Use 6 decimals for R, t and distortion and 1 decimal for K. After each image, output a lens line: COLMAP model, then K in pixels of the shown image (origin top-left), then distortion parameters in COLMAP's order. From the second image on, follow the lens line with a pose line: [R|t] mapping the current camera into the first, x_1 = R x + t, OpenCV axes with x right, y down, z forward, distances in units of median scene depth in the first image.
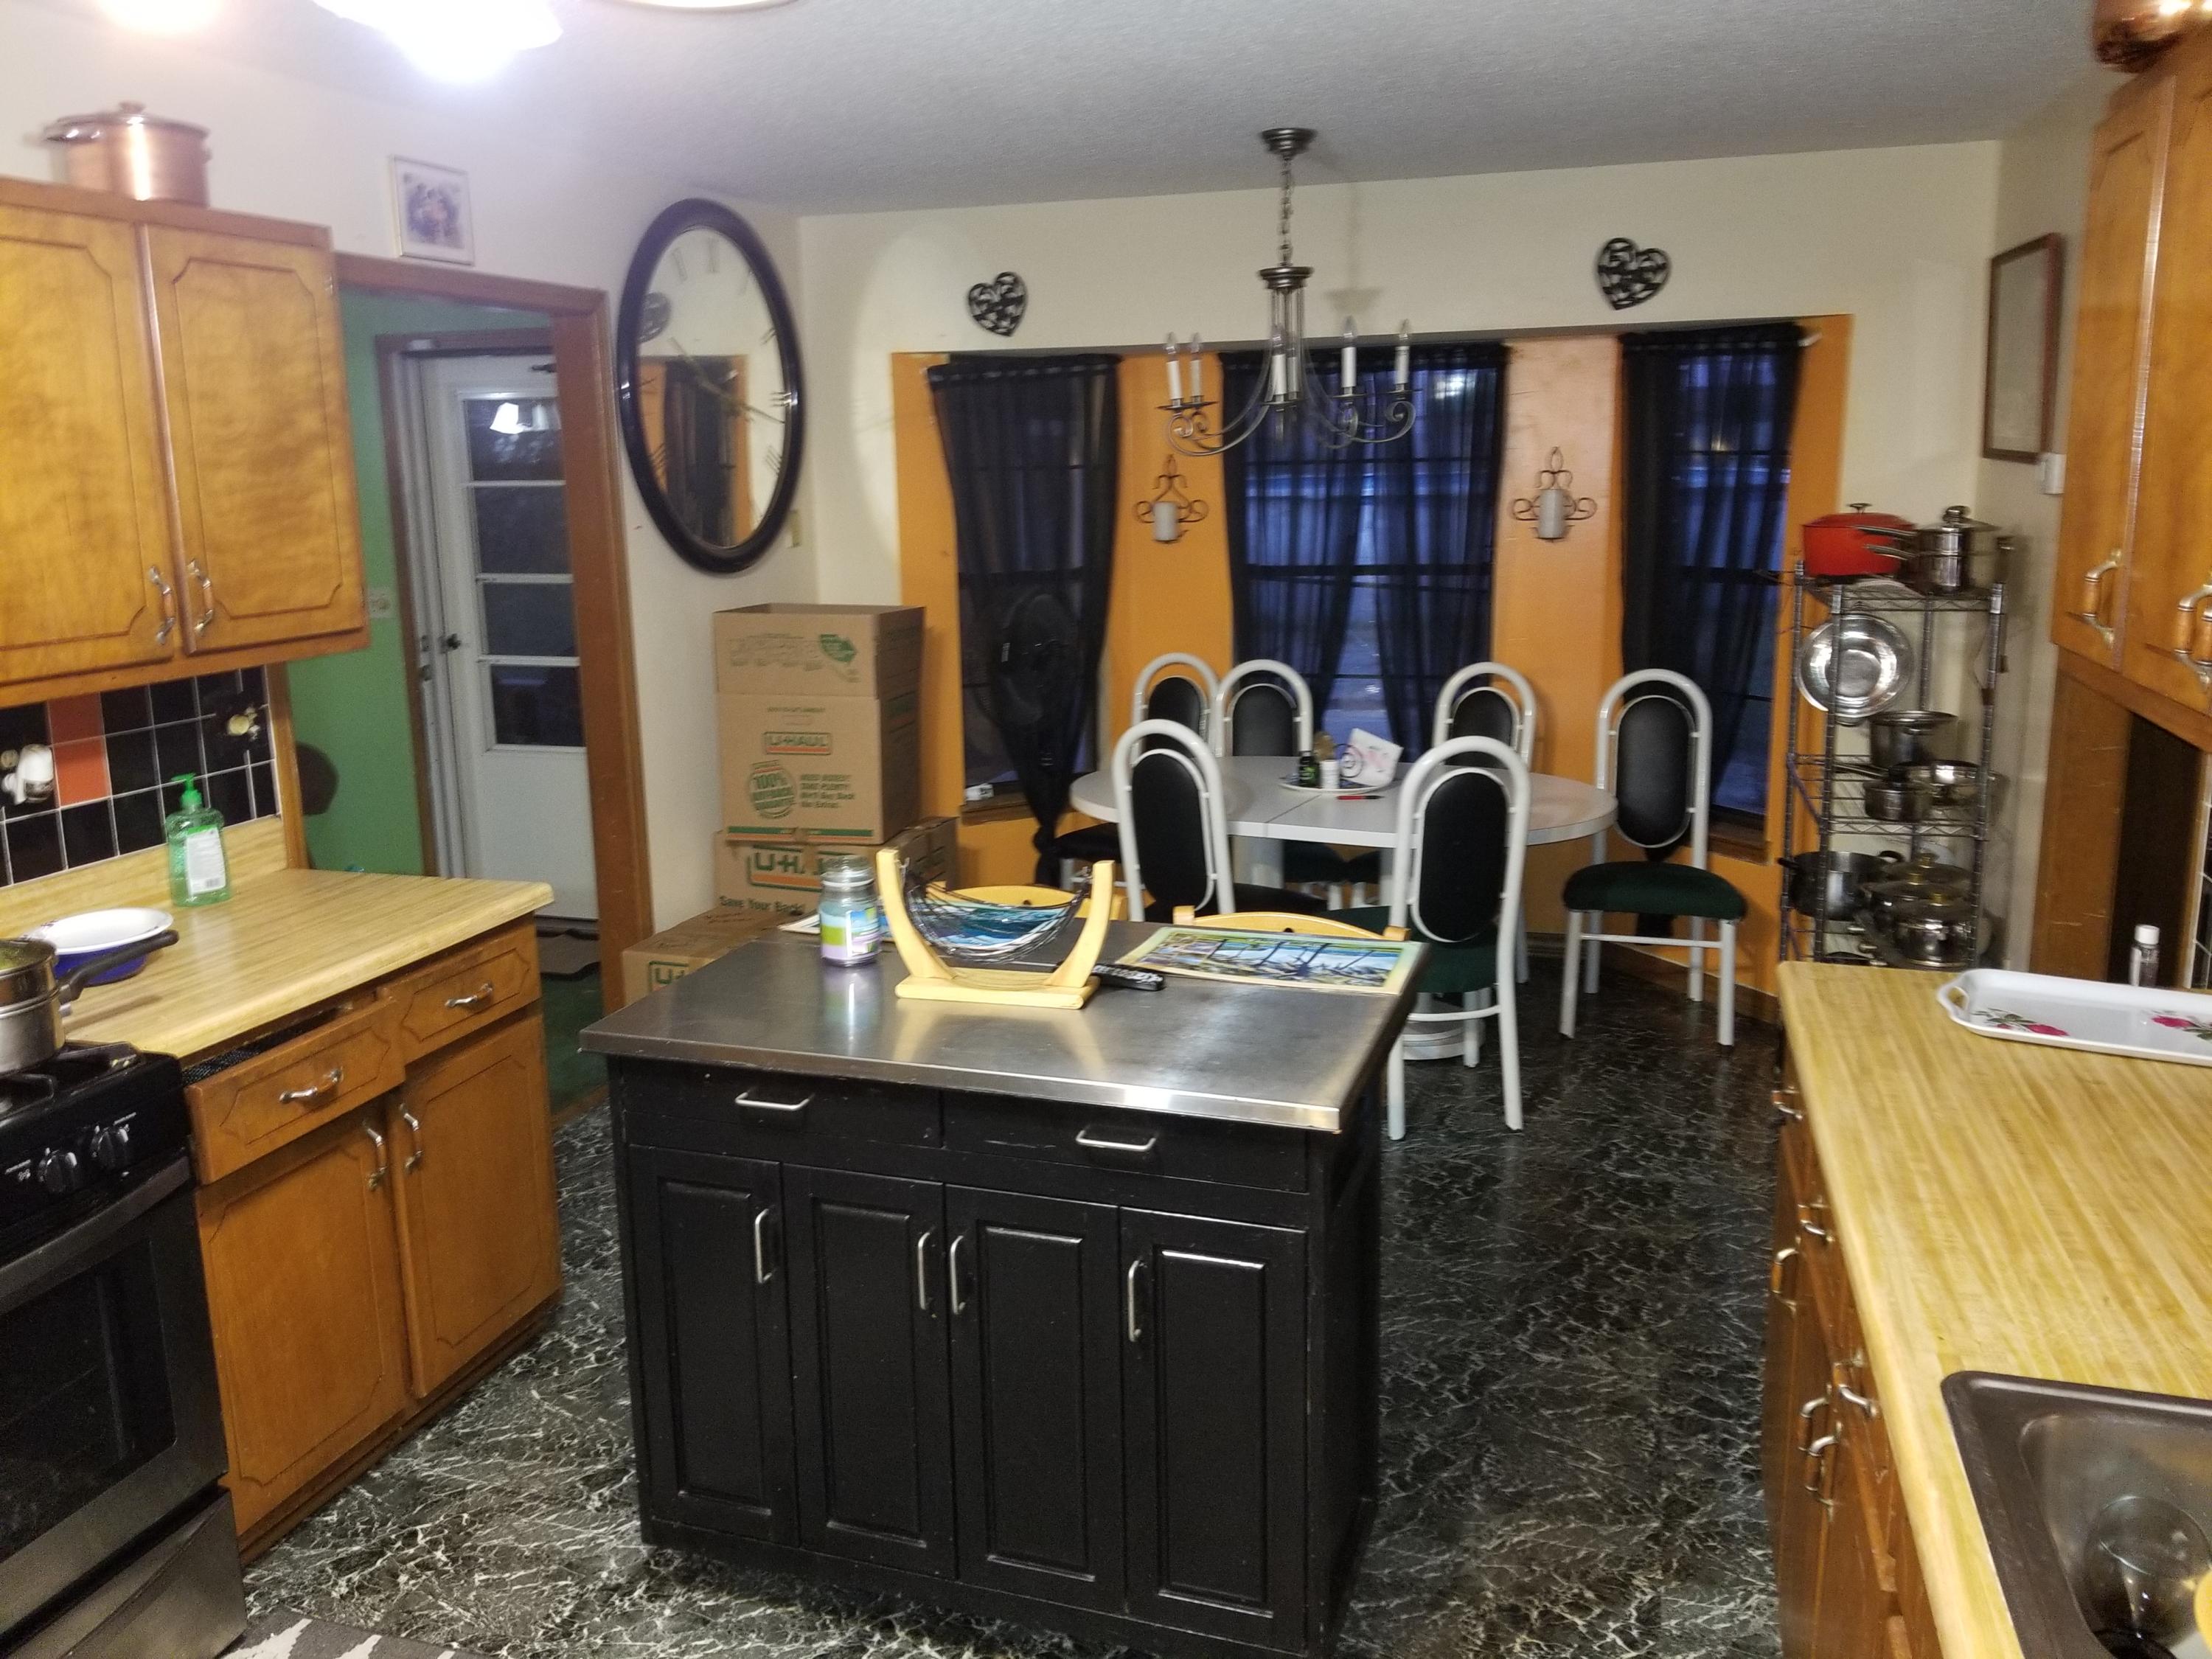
lens RADIAL K [[1737.2, 0, 1092.2], [0, 1737.2, 838.0], [0, 0, 1]] dist [0.119185, -0.224966]
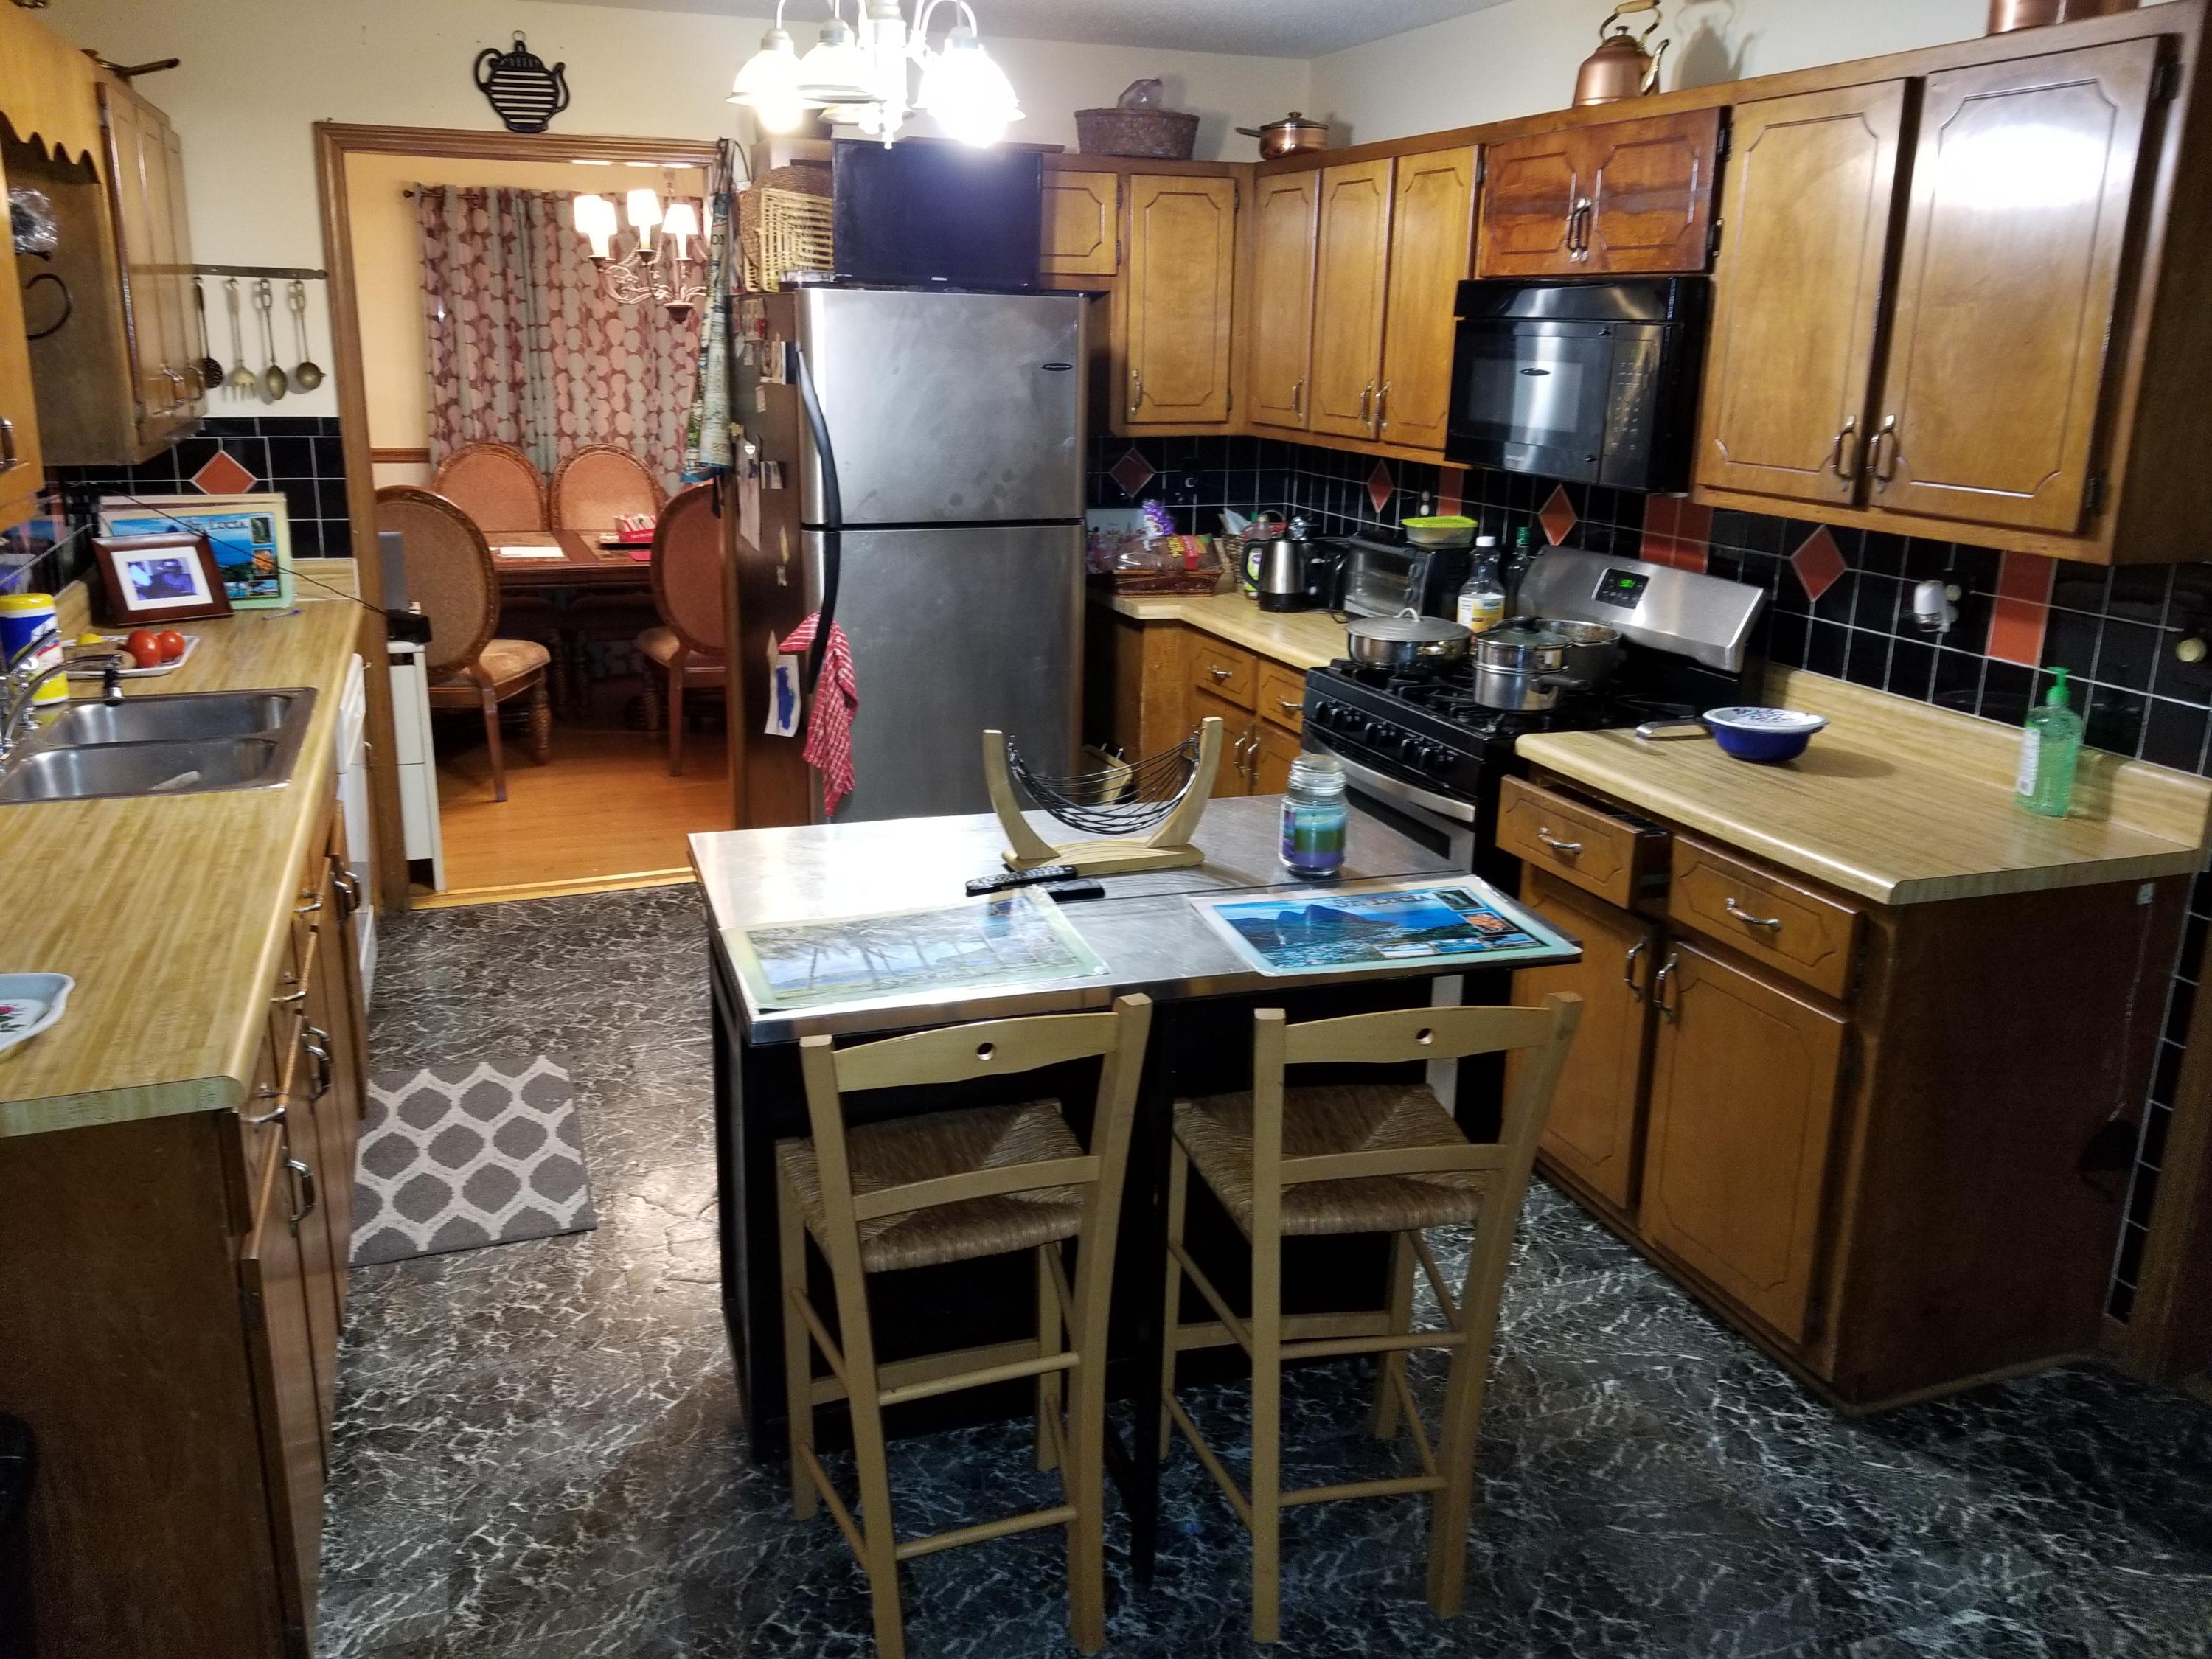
lens RADIAL K [[1737.2, 0, 1092.2], [0, 1737.2, 838.0], [0, 0, 1]] dist [0.119185, -0.224966]
pose [[-0.804424, 0.170148, -0.569168, 0.500340], [-0.127711, 0.886170, 0.445412, -0.355592], [0.580166, 0.430989, -0.691126, 1.633268]]
